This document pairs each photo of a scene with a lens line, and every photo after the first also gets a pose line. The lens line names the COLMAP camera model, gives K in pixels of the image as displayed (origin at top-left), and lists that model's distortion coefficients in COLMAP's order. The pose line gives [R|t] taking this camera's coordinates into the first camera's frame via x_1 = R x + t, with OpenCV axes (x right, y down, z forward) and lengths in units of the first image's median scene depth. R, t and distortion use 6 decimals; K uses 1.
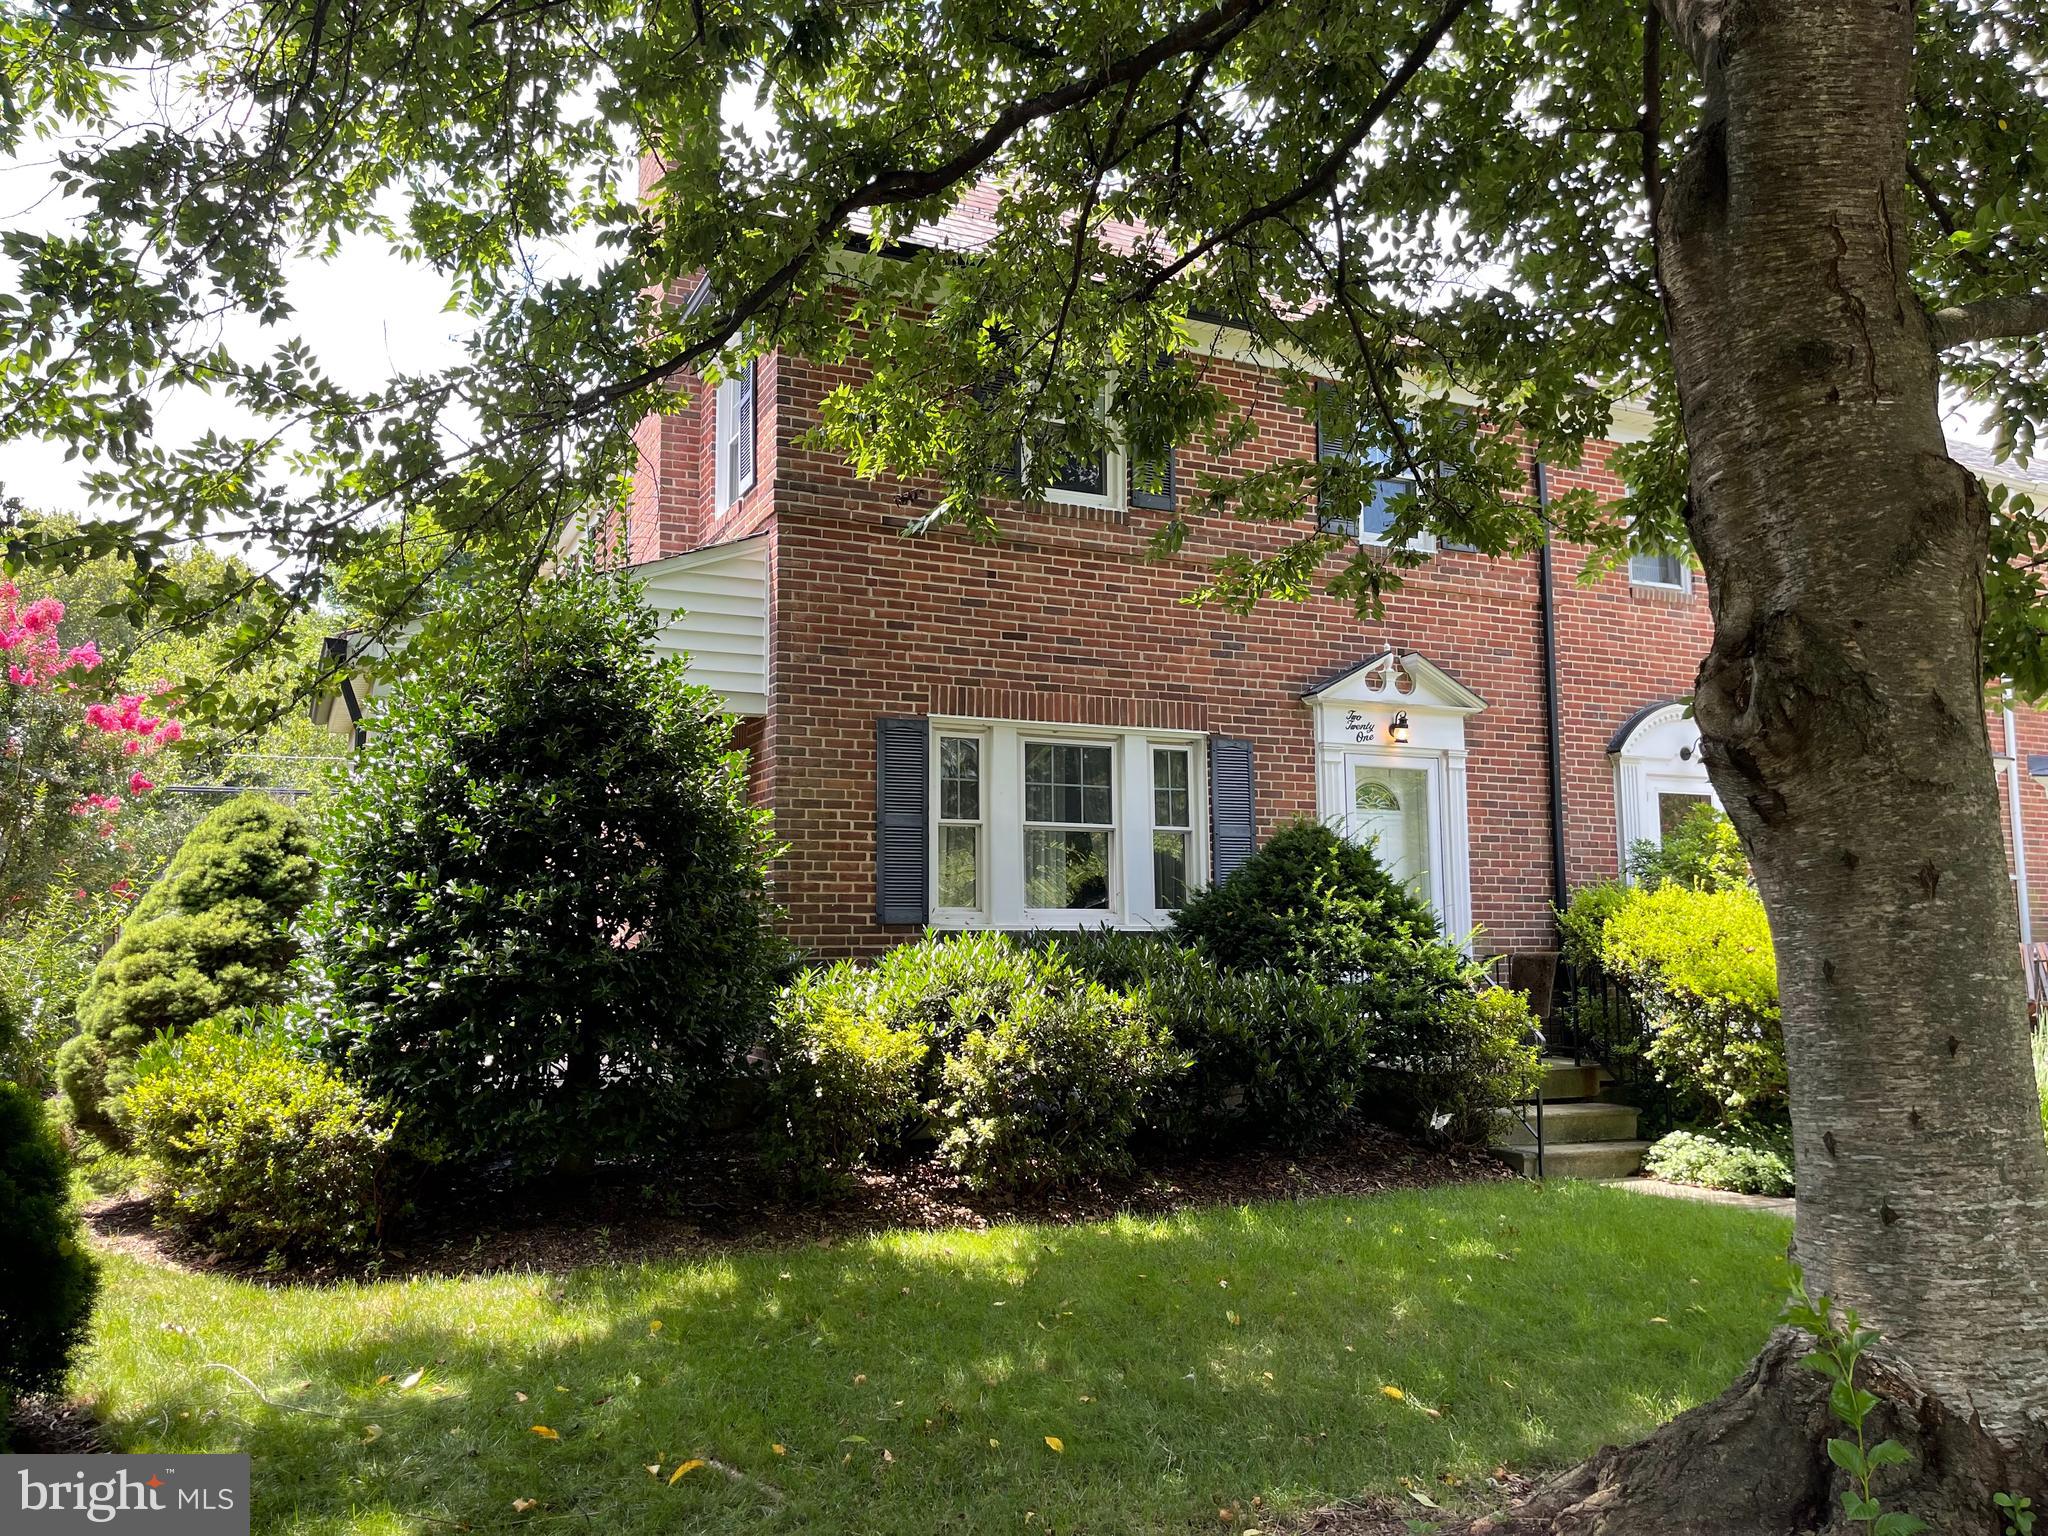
lens RADIAL K [[1570.4, 0, 1022.5], [0, 1570.4, 781.0], [0, 0, 1]] dist [0.065330, -0.097698]
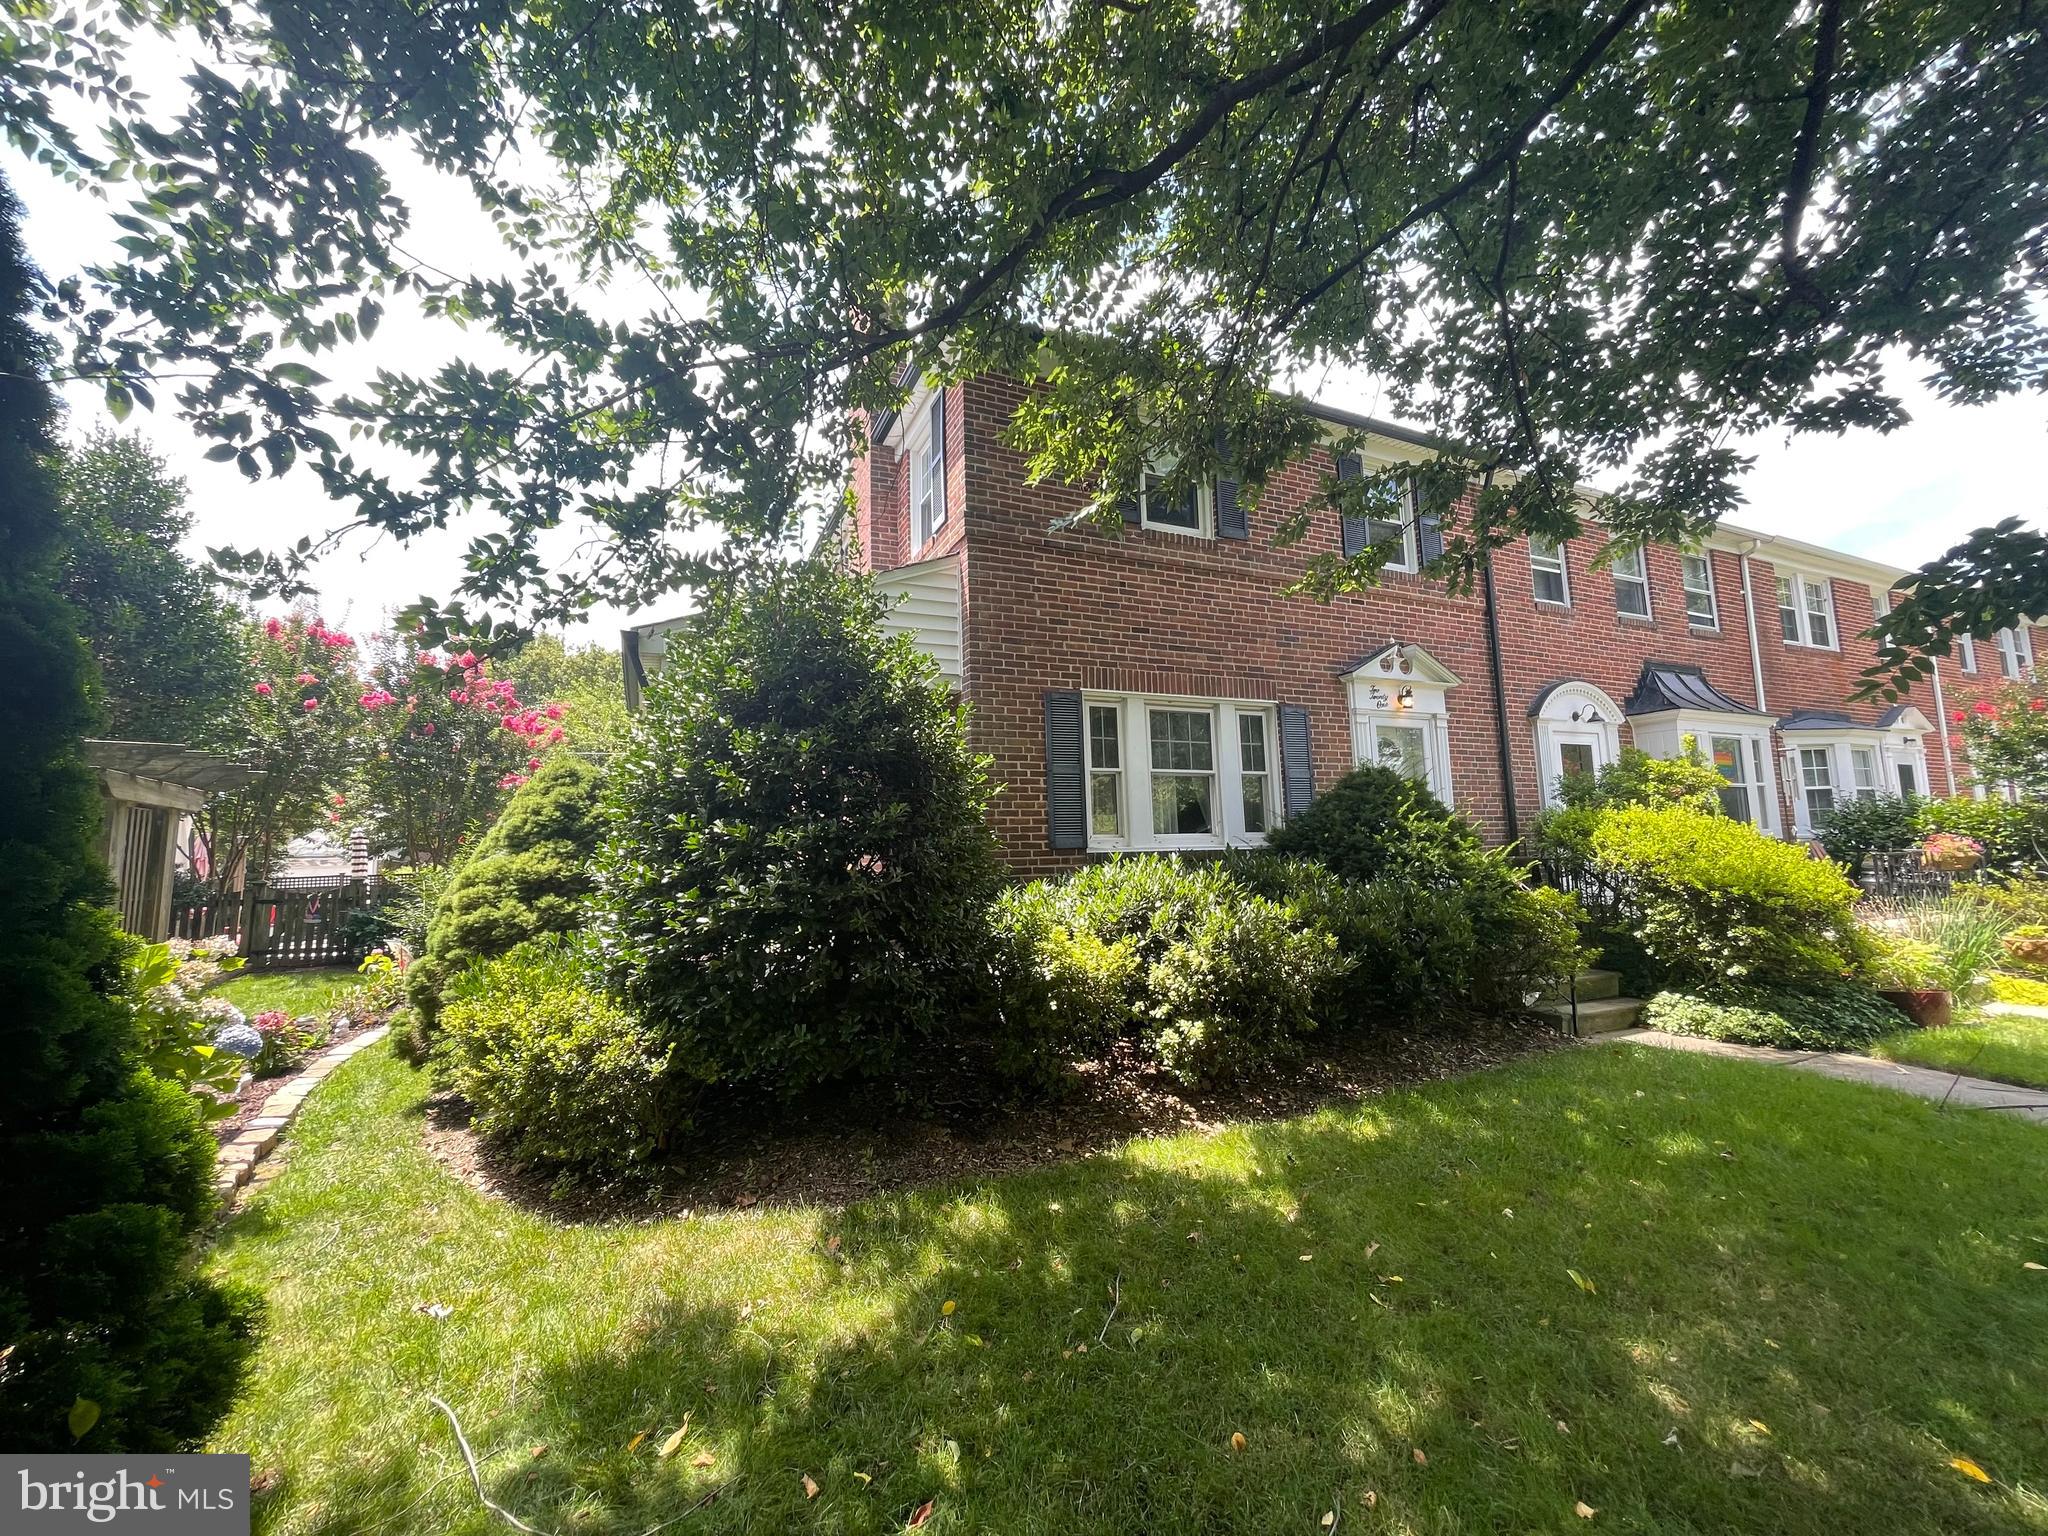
lens RADIAL K [[836.8, 0, 1024.0], [0, 836.8, 768.0], [0, 0, 1]] dist [-0.001960, -0.000193]
pose [[0.999509, -0.024377, -0.019666, -0.117861], [0.024434, 0.999698, 0.002636, 0.025729], [0.019596, -0.003115, 0.999803, 0.363995]]
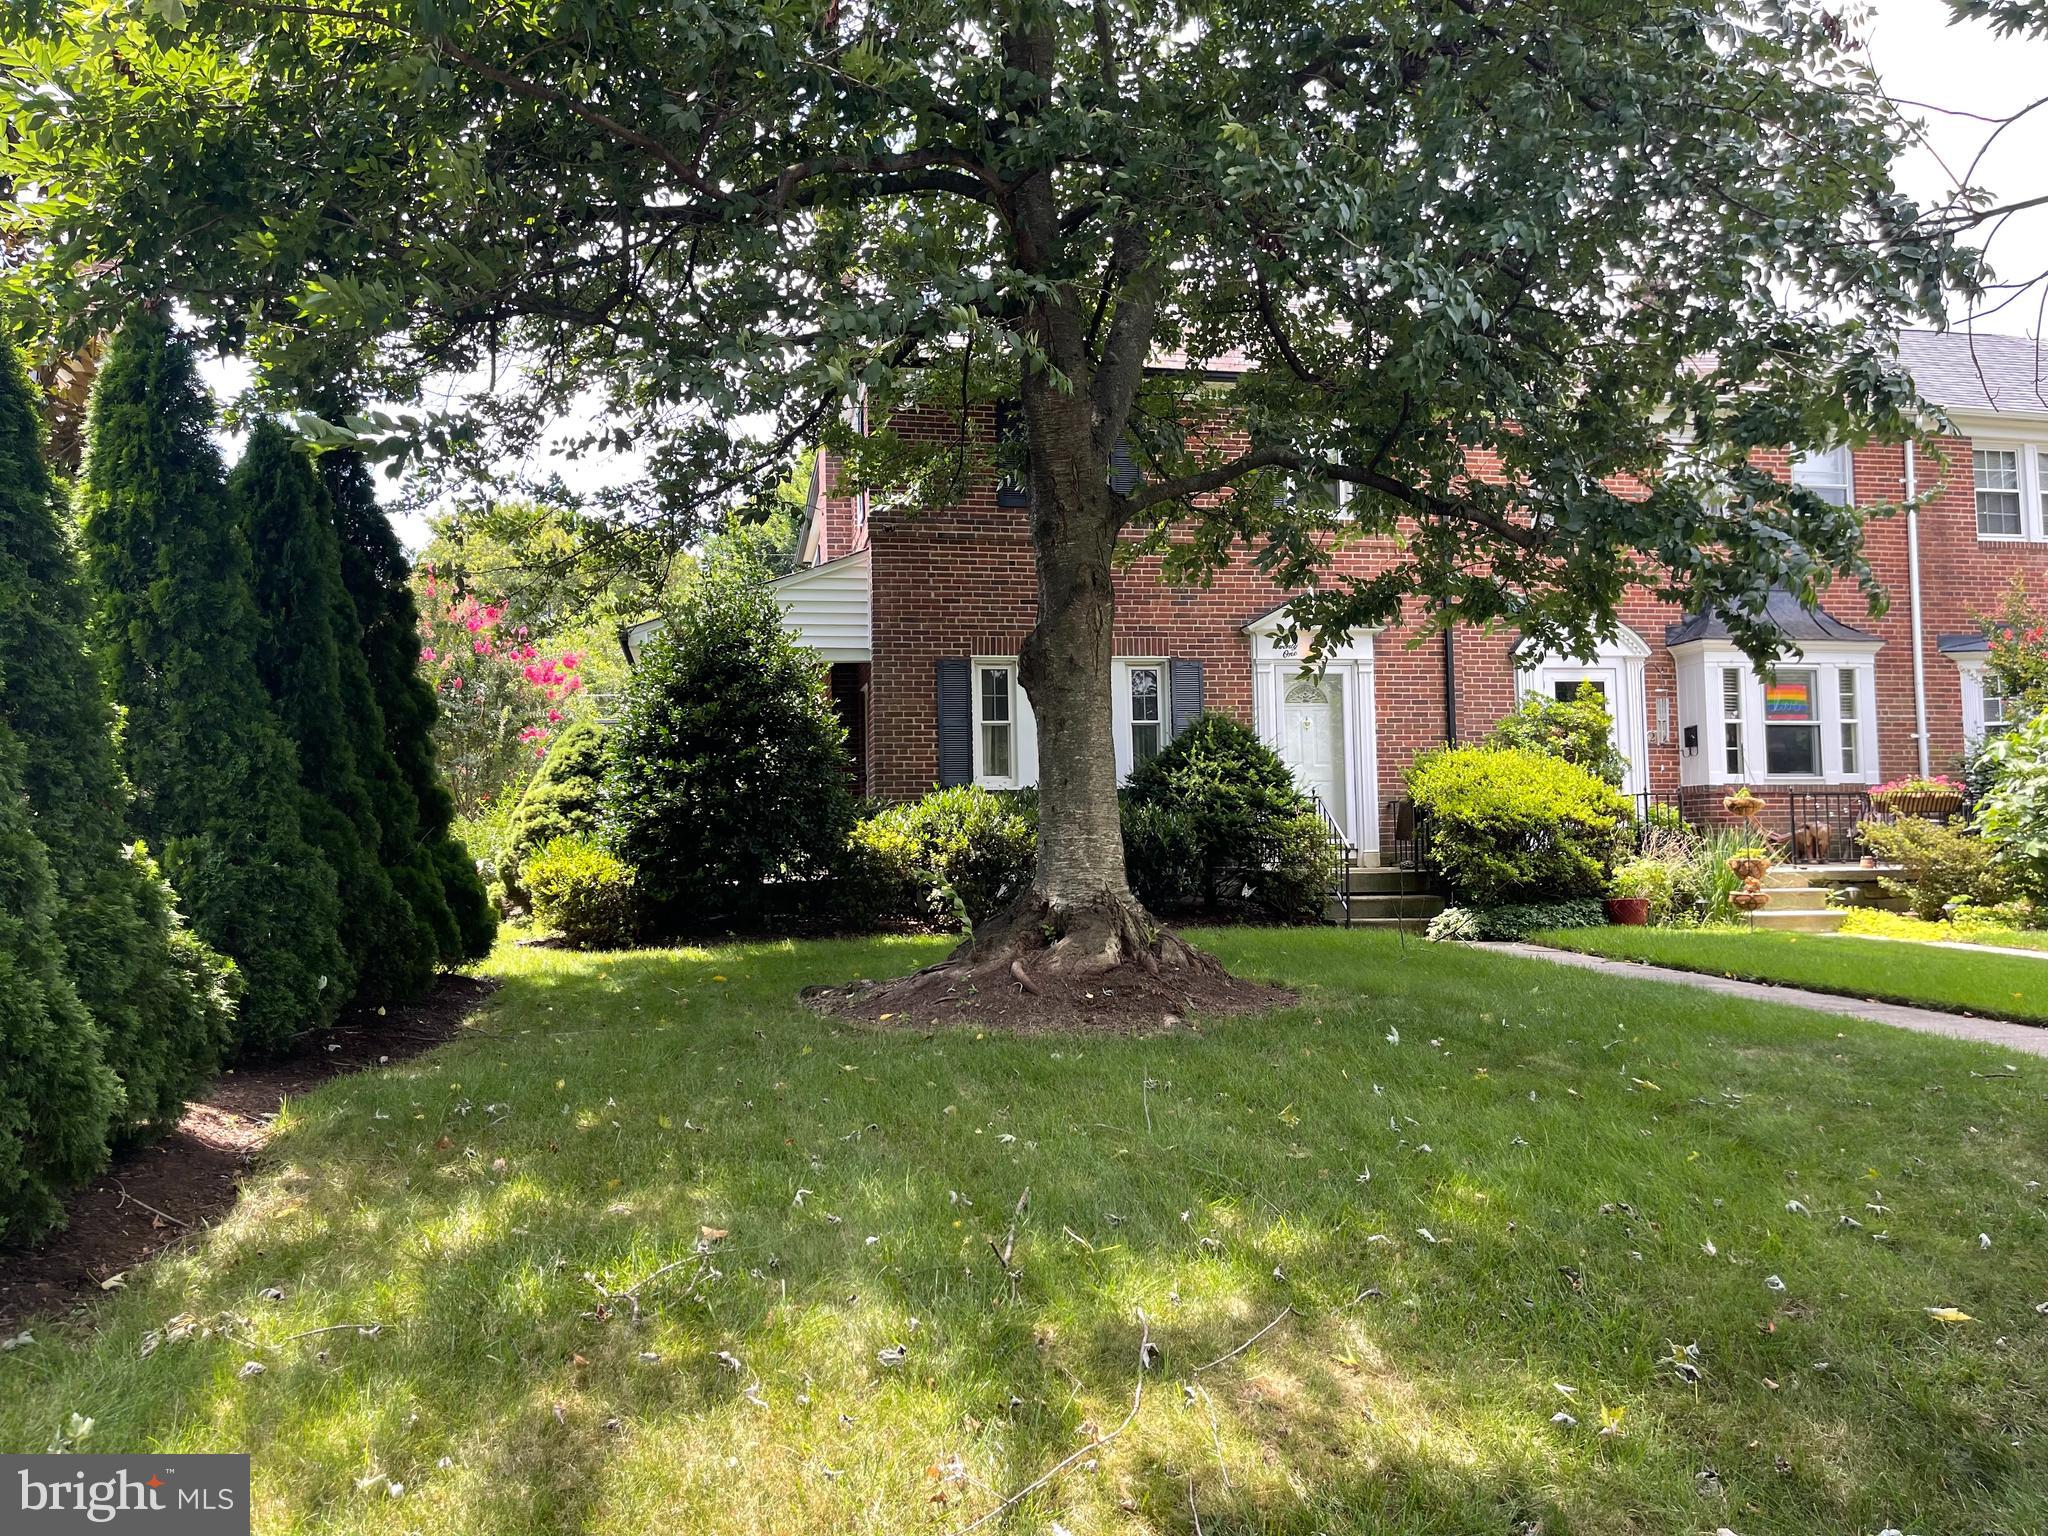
lens RADIAL K [[1570.4, 0, 1022.5], [0, 1570.4, 781.0], [0, 0, 1]] dist [0.065330, -0.097698]
pose [[0.967909, -0.027507, -0.249790, 0.474867], [0.041418, 0.997860, 0.050606, 0.007883], [0.247863, -0.059327, 0.966977, -0.665060]]
